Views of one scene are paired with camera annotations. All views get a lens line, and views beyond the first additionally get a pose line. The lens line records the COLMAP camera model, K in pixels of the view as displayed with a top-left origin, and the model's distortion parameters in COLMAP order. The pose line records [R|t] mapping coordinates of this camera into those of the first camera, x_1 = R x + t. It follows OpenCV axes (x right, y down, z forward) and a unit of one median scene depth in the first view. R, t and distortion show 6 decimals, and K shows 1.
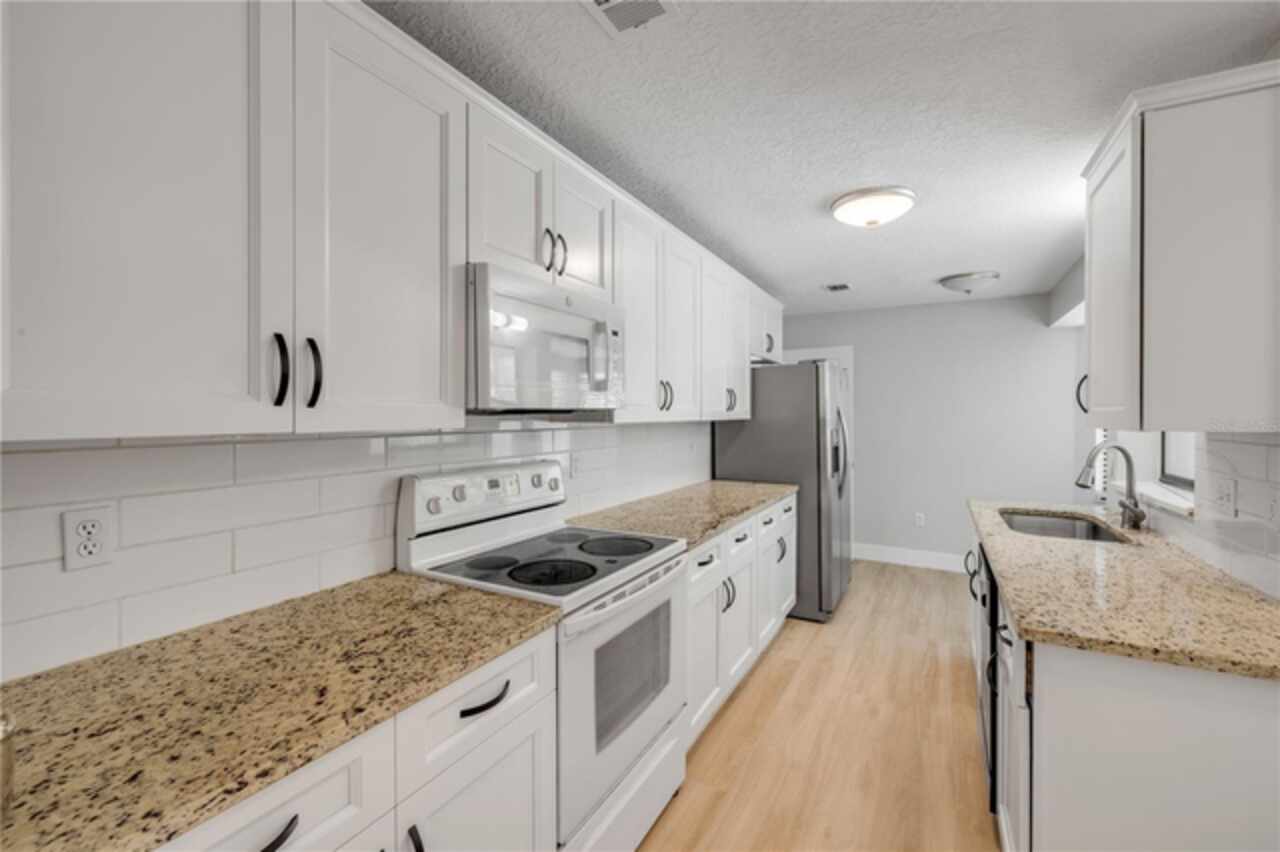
lens RADIAL K [[539.5, 0, 639.7], [0, 539.5, 422.9], [0, 0, 1]] dist [-0.002452, -0.000970]
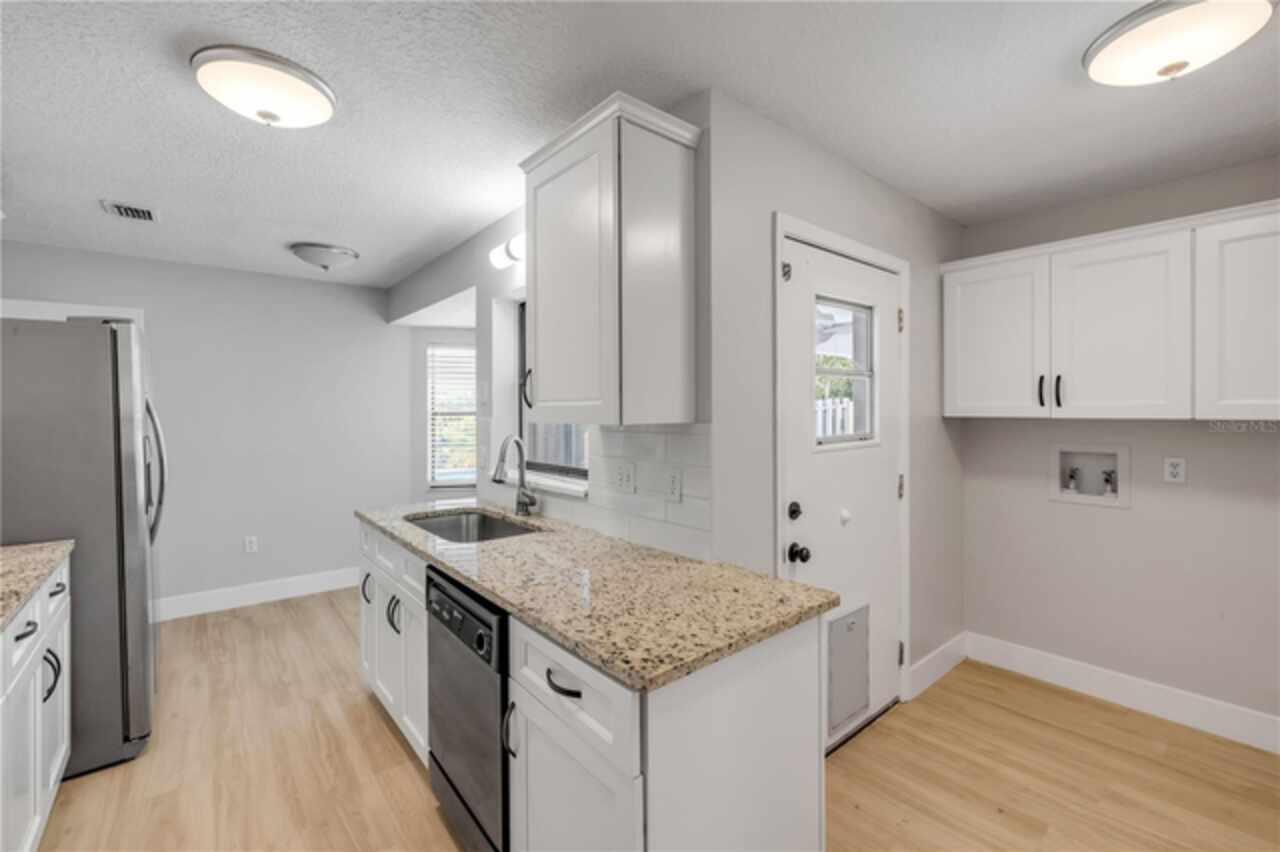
lens RADIAL K [[539.5, 0, 635.4], [0, 539.5, 411.1], [0, 0, 1]] dist [-0.002452, -0.000970]
pose [[0.363683, -0.005053, 0.931509, -0.013316], [0.019501, 0.999807, -0.002190, -0.004681], [-0.931319, 0.018962, 0.363711, 0.329828]]
